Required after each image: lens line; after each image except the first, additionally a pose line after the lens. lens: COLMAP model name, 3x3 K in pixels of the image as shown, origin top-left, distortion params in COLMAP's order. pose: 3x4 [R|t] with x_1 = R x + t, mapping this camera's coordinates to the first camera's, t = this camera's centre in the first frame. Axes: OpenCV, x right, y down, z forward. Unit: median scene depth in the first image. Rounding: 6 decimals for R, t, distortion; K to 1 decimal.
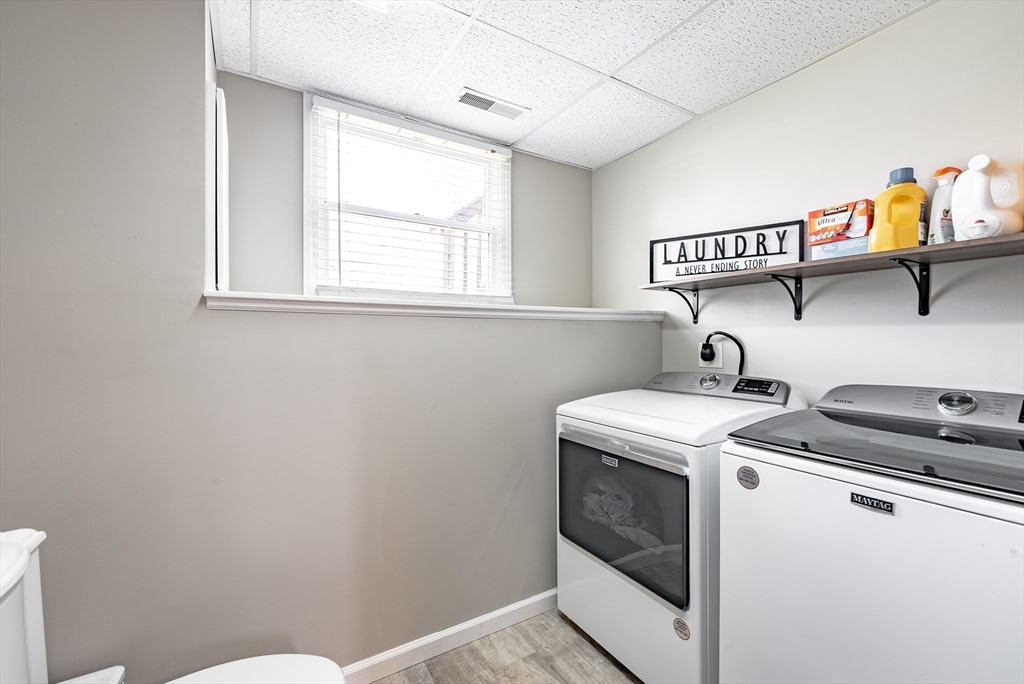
lens RADIAL K [[426.5, 0, 527.6], [0, 426.5, 341.0], [0, 0, 1]] dist [0.002901, -0.002147]
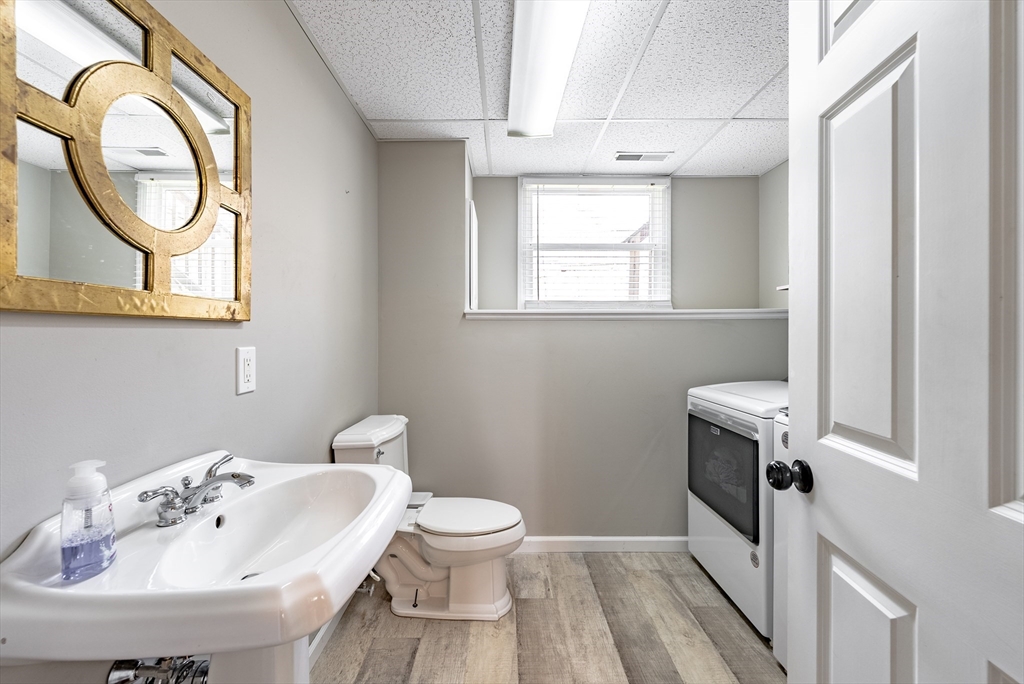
lens RADIAL K [[426.5, 0, 509.9], [0, 426.5, 338.3], [0, 0, 1]] dist [0.002901, -0.002147]
pose [[0.844812, 0.002397, -0.535058, 0.300554], [-0.002290, 0.999997, 0.000865, 0.003890], [0.535058, 0.000495, 0.844815, -0.347283]]
